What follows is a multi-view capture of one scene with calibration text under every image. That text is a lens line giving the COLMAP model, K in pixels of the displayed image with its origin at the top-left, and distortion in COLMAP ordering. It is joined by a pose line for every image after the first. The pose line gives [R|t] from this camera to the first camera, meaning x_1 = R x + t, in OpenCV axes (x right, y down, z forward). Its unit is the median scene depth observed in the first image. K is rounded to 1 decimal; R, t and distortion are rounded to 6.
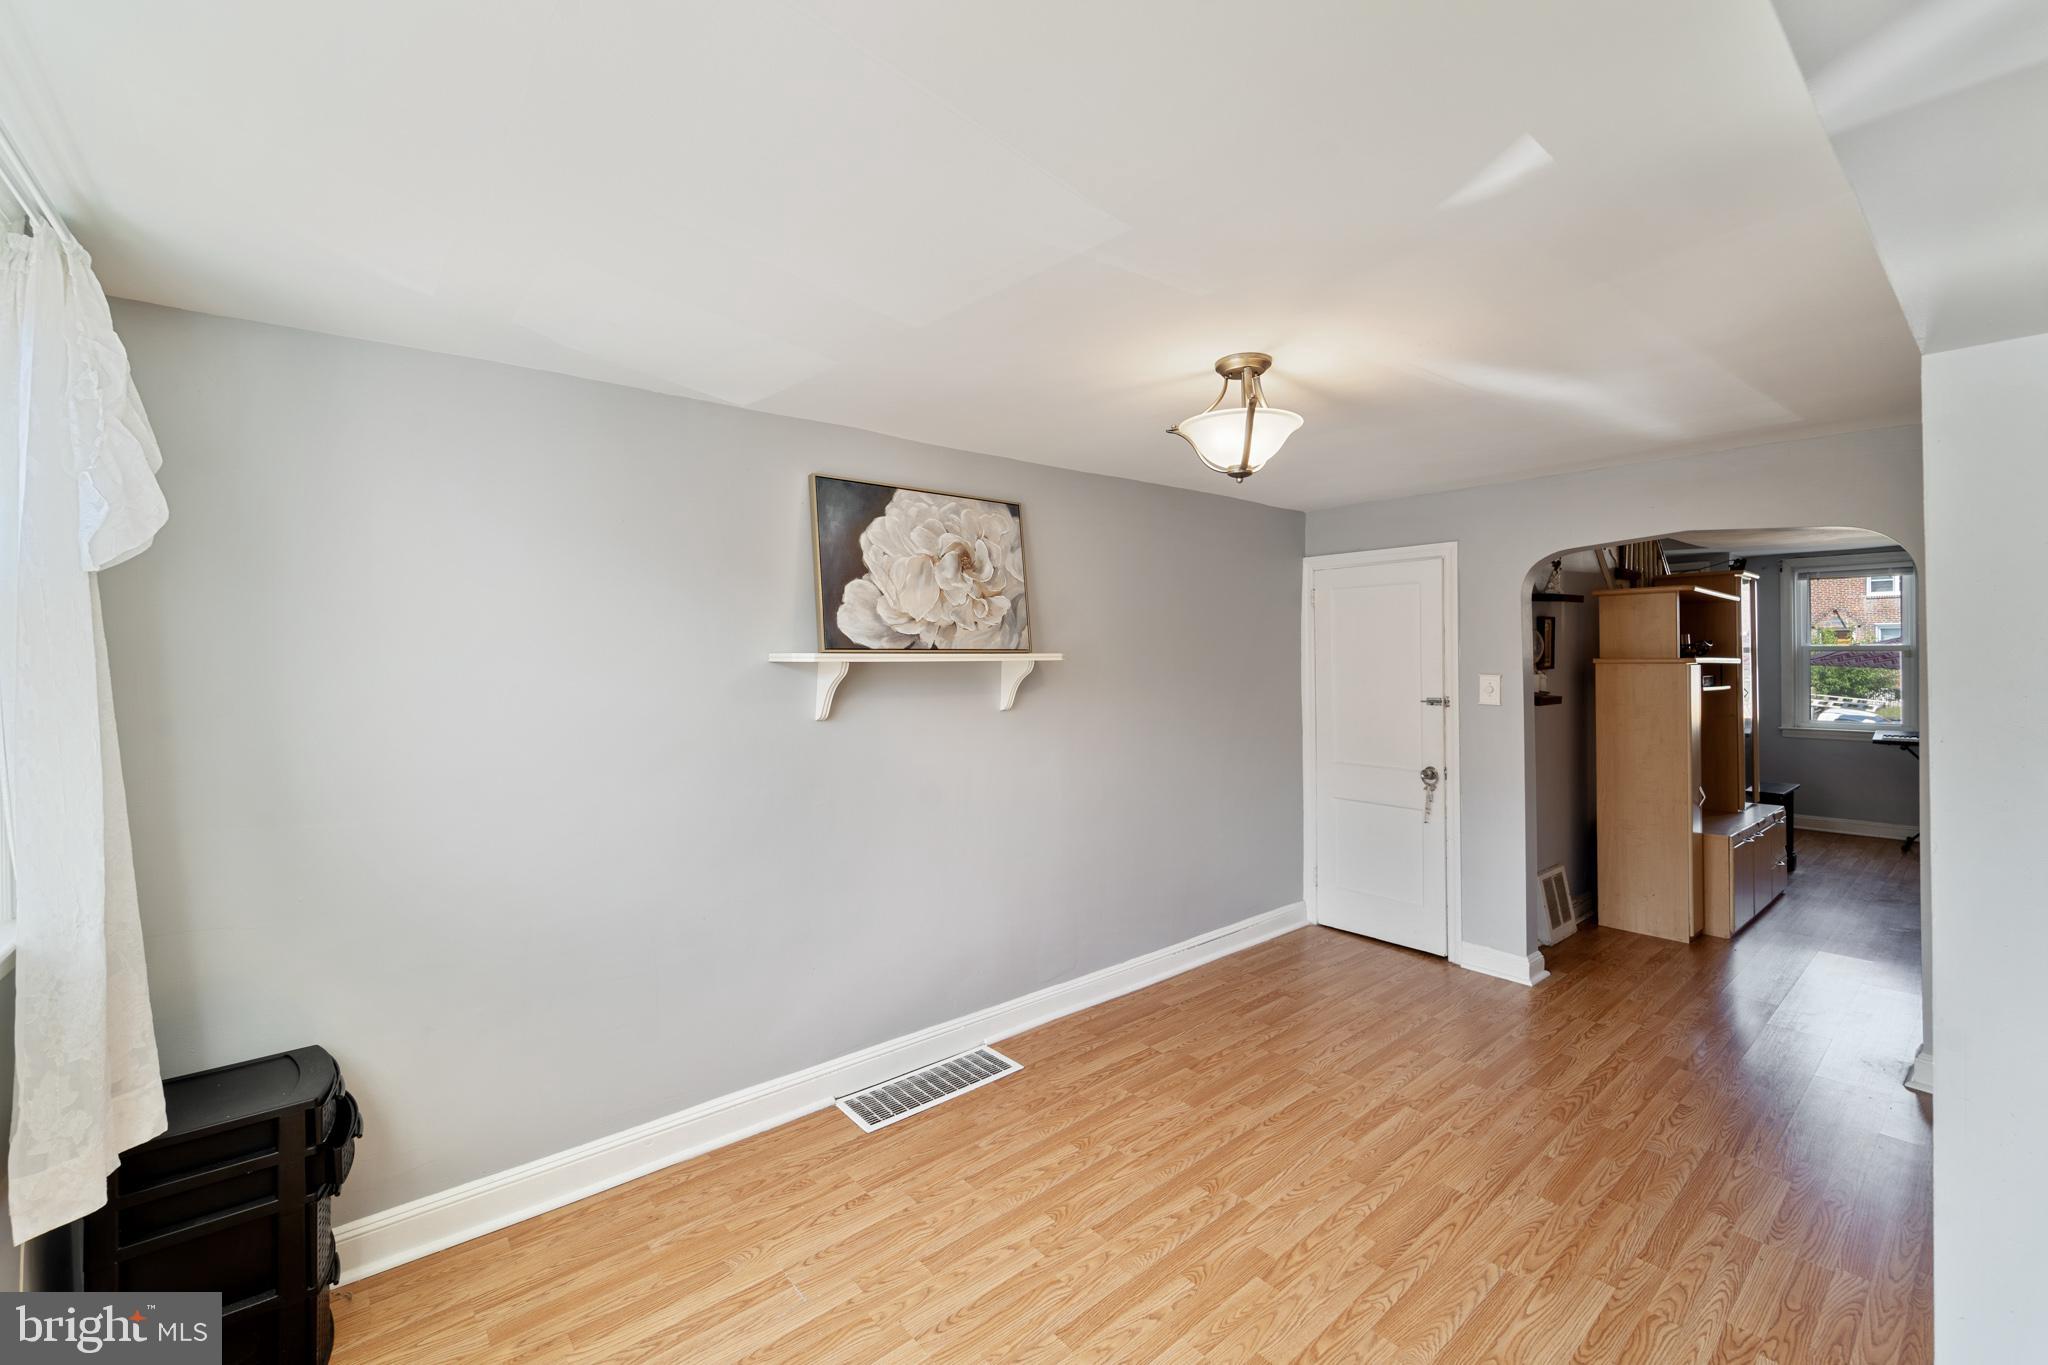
lens RADIAL K [[840.6, 0, 1007.0], [0, 840.6, 655.1], [0, 0, 1]] dist [0.000364, -0.000108]
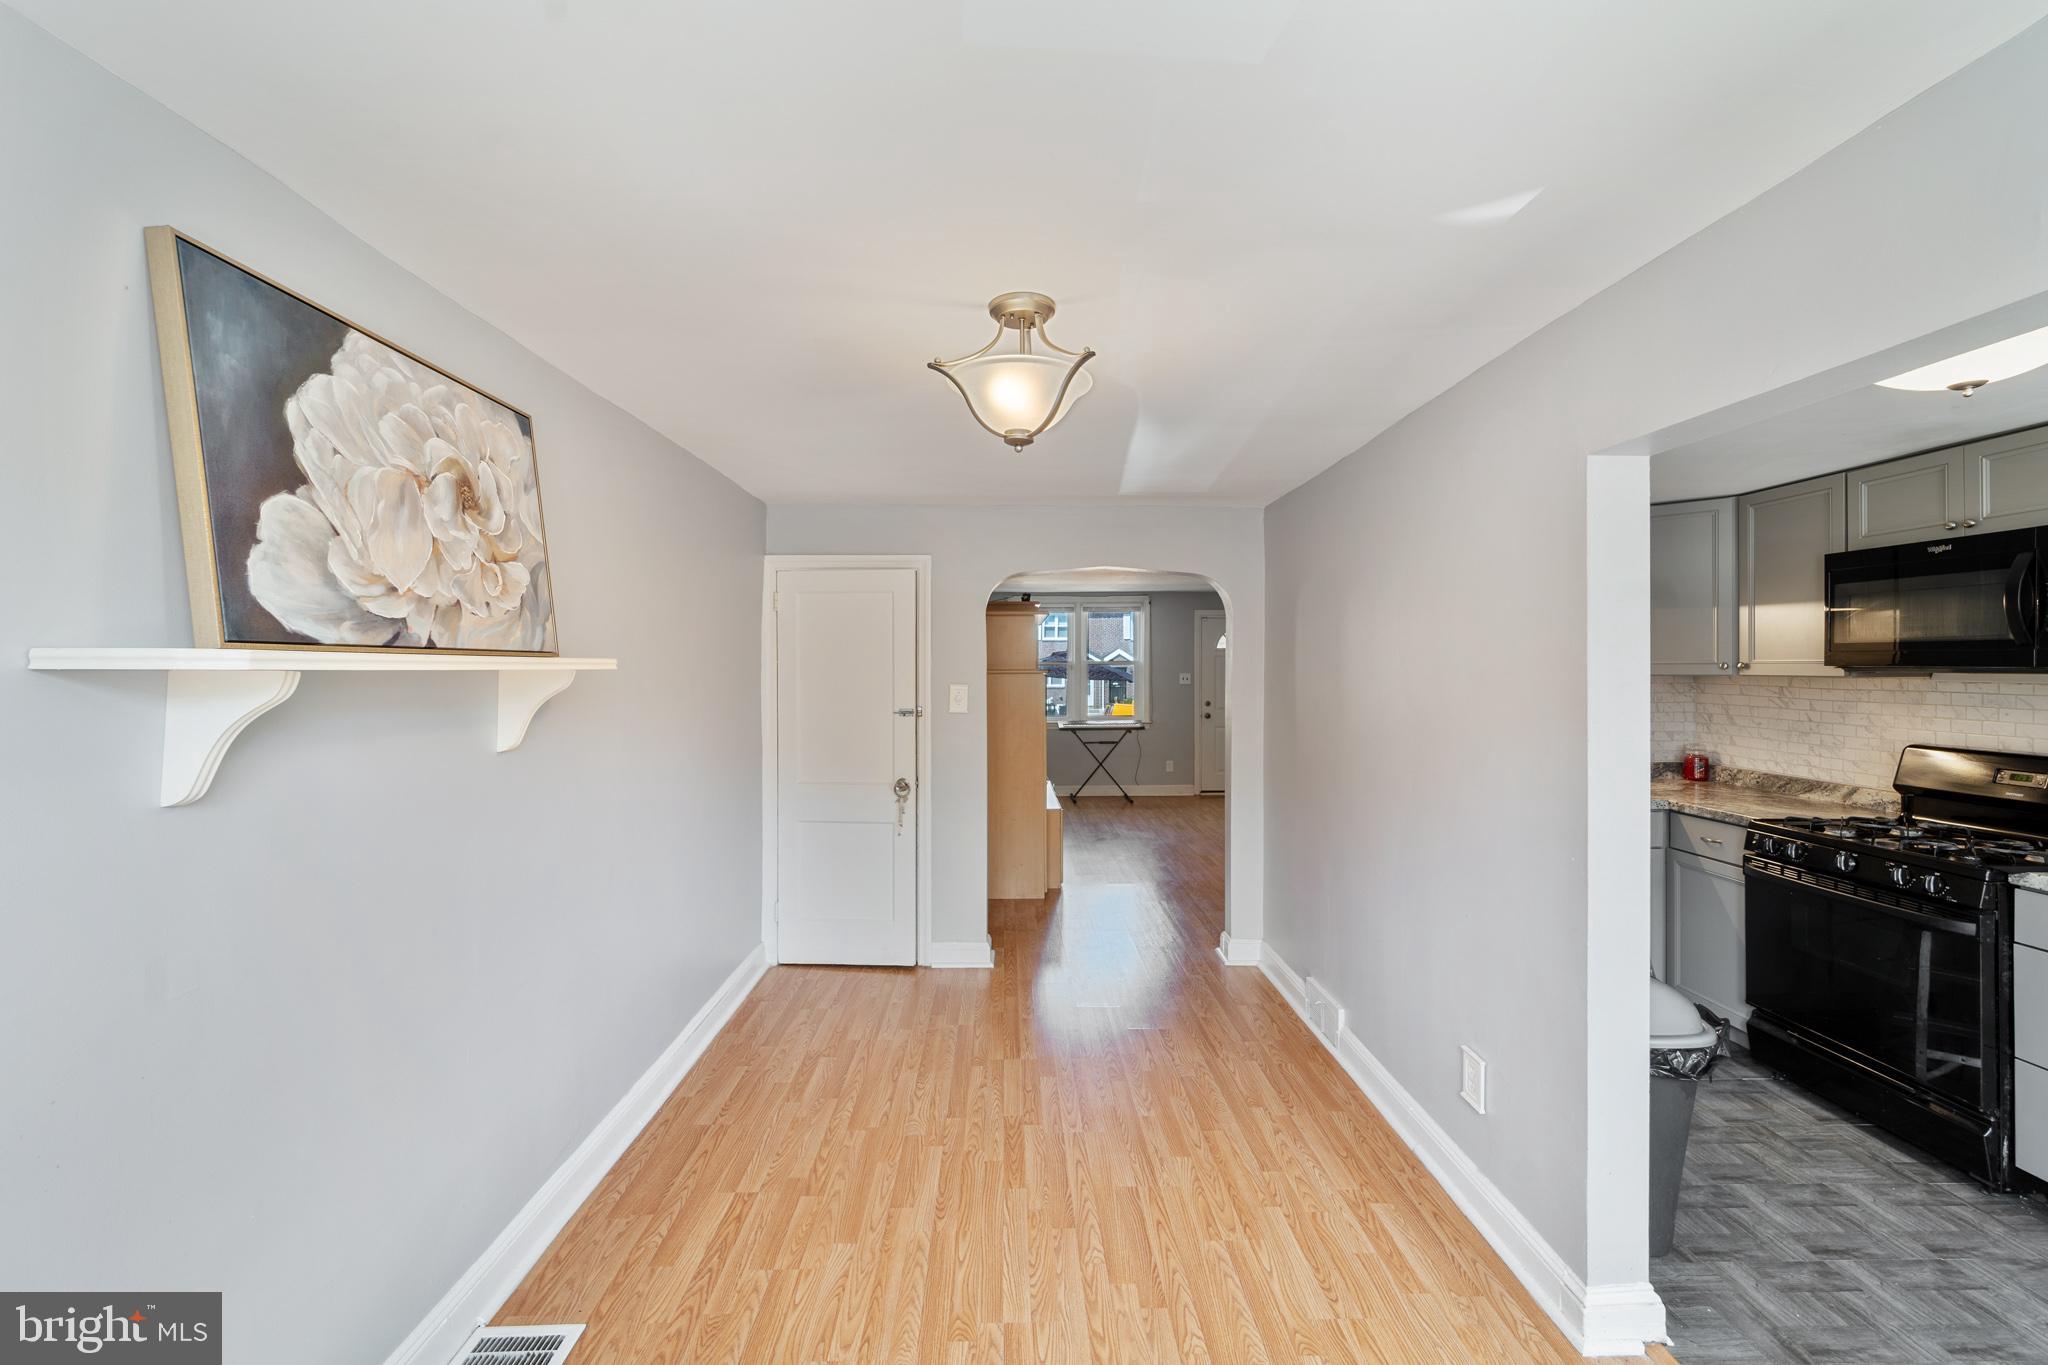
lens RADIAL K [[841.9, 0, 1022.5], [0, 841.9, 667.9], [0, 0, 1]] dist [0.008920, -0.000616]
pose [[0.616584, 0.004369, 0.787277, -0.277418], [-0.004424, 0.999988, -0.002085, 0.005296], [-0.787276, -0.002197, 0.616596, 0.363600]]
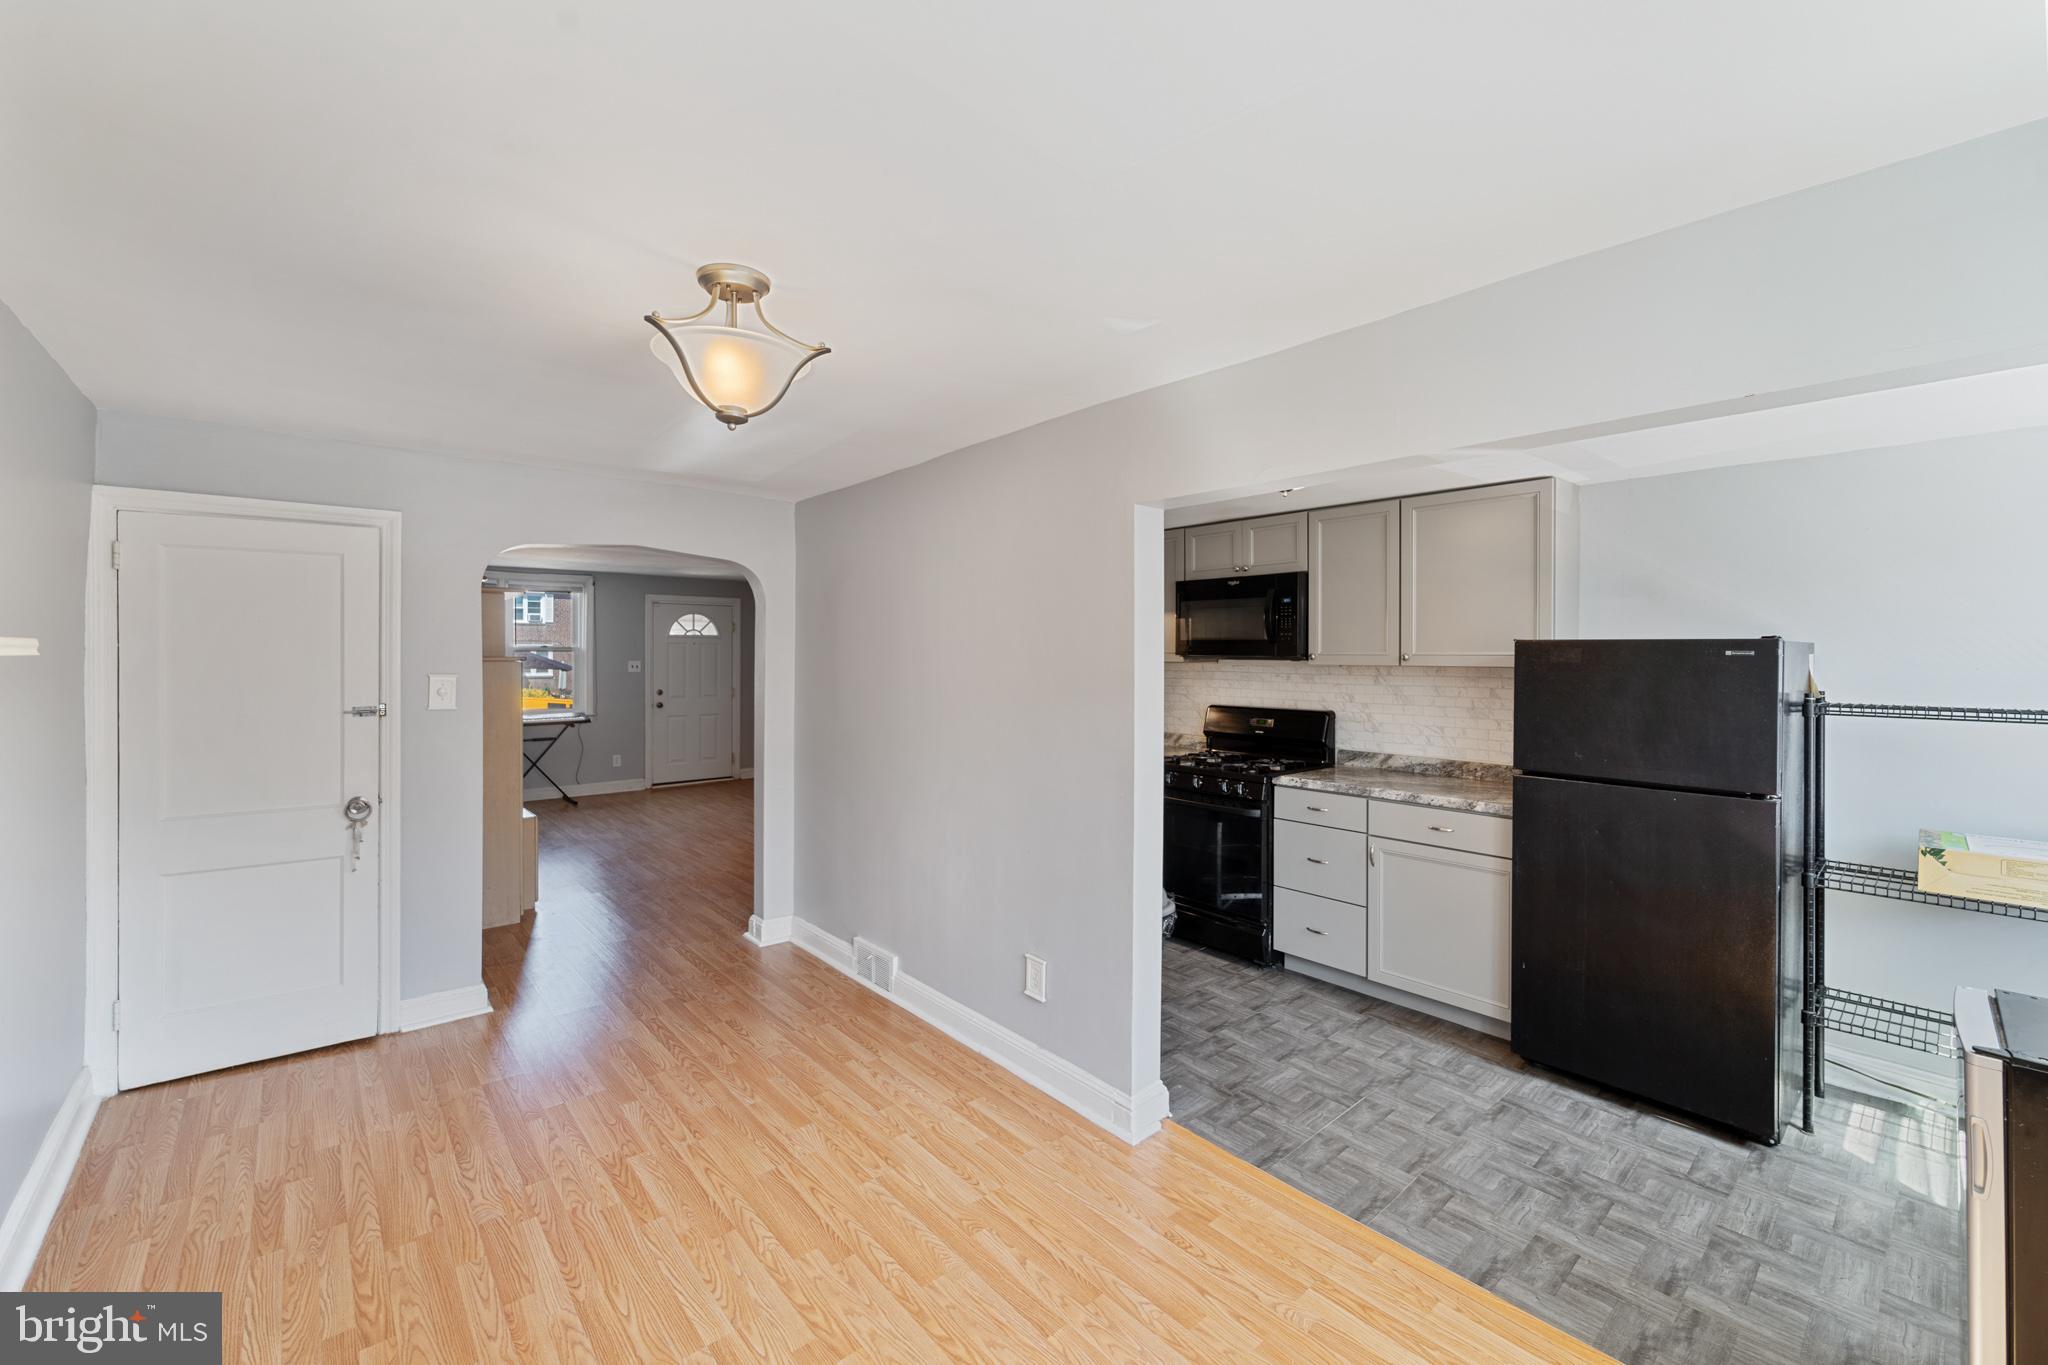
lens RADIAL K [[829.8, 0, 1020.3], [0, 829.8, 656.0], [0, 0, 1]] dist [-0.000248, -0.000435]
pose [[-0.030157, 0.004375, 0.999536, -0.382649], [-0.004580, 0.999979, -0.004515, 0.006355], [-0.999535, -0.004714, -0.030136, 0.562096]]
